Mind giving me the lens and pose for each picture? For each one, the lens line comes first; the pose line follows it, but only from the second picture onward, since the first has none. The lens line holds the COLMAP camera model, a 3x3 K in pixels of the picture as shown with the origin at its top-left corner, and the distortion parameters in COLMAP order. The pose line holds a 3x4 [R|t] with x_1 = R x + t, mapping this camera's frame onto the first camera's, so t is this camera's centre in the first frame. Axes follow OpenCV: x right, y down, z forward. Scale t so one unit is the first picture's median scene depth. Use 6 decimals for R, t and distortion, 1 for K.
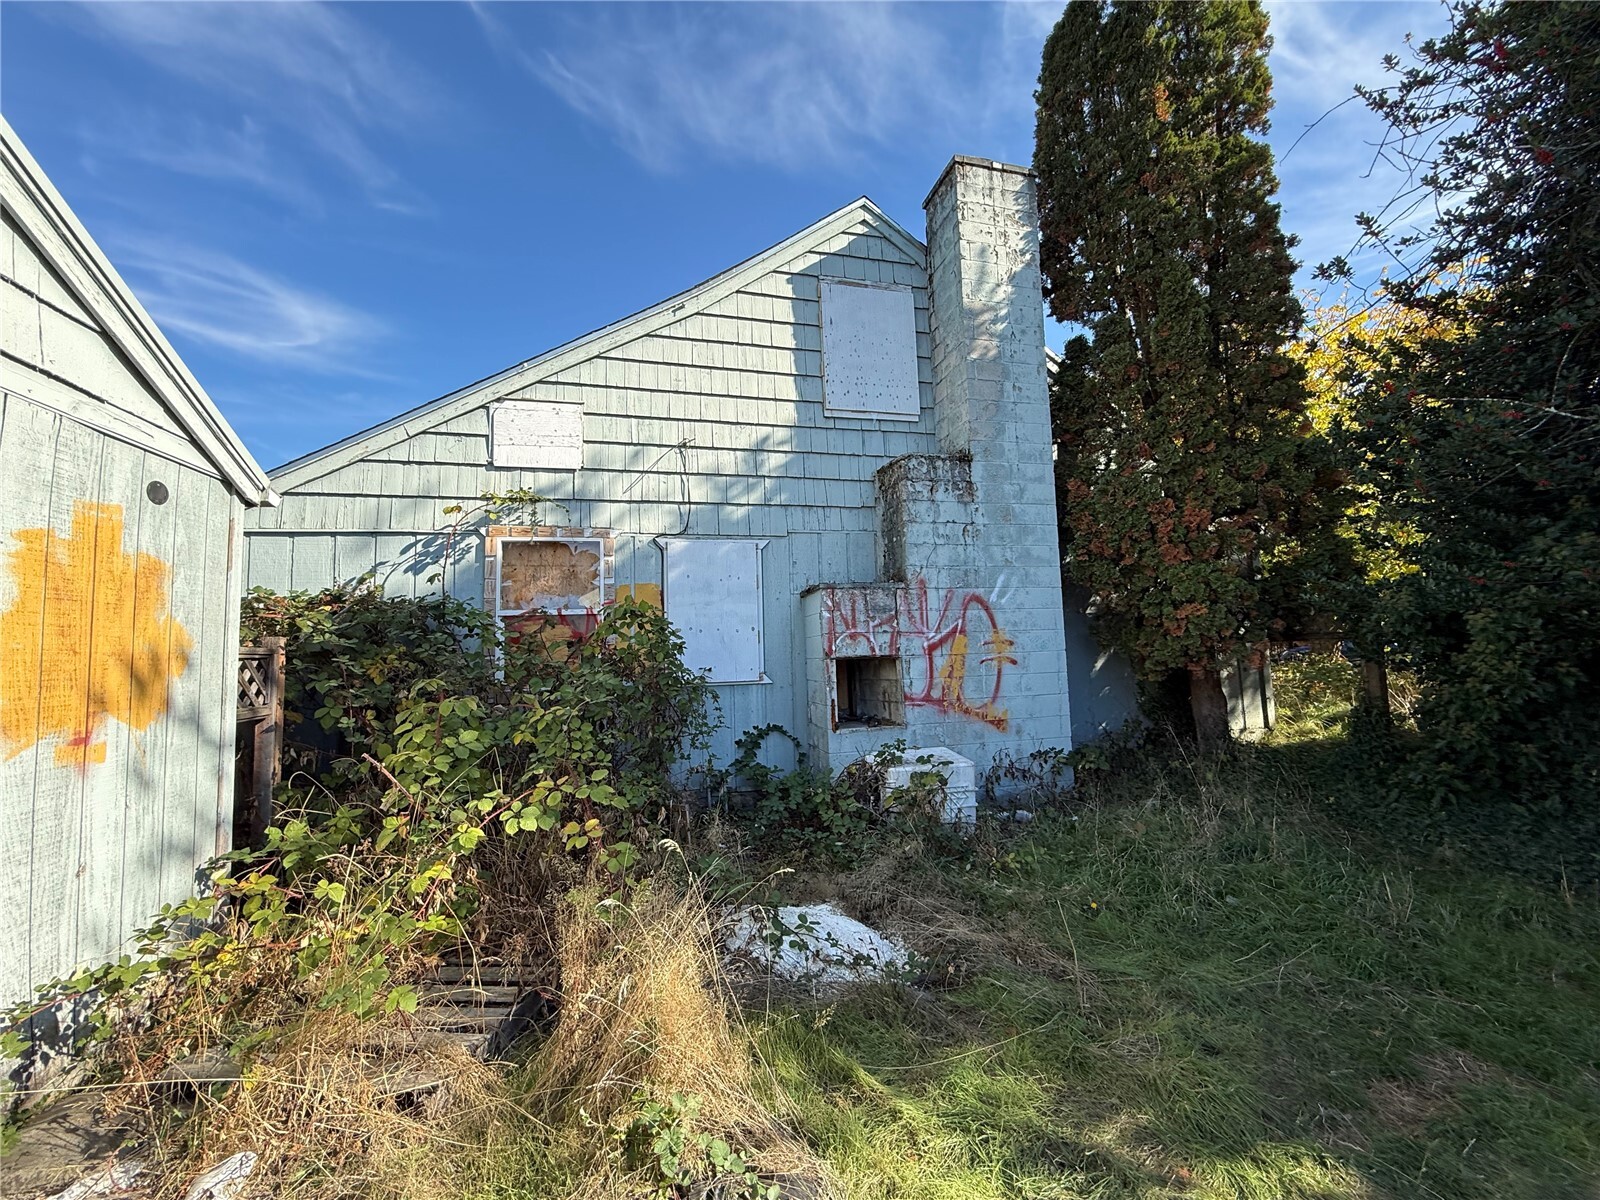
lens RADIAL K [[635.4, 0, 800.0], [0, 635.4, 600.0], [0, 0, 1]] dist [-0.002716, 0.000668]
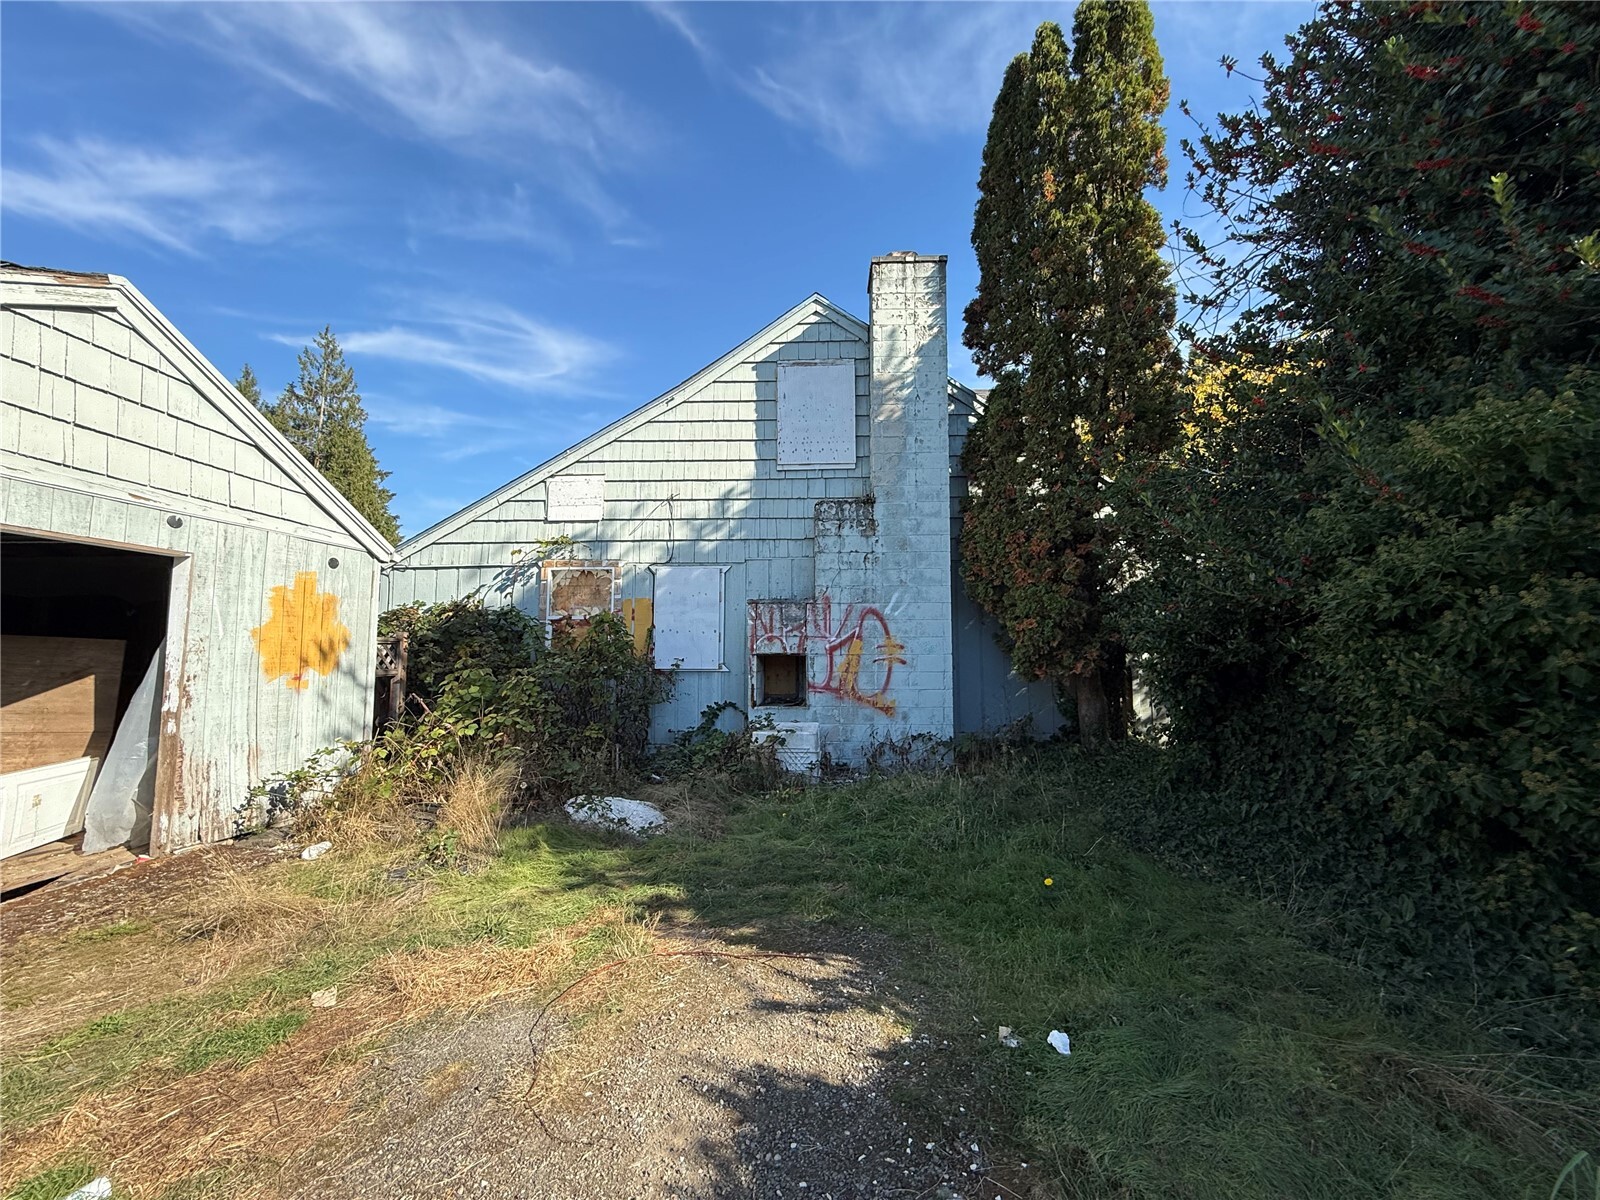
lens RADIAL K [[635.4, 0, 800.0], [0, 635.4, 600.0], [0, 0, 1]] dist [-0.002716, 0.000668]
pose [[0.956767, 0.007562, -0.290757, 0.514300], [-0.005326, 0.999950, 0.008480, -0.035758], [0.290807, -0.006565, 0.956759, -0.266934]]
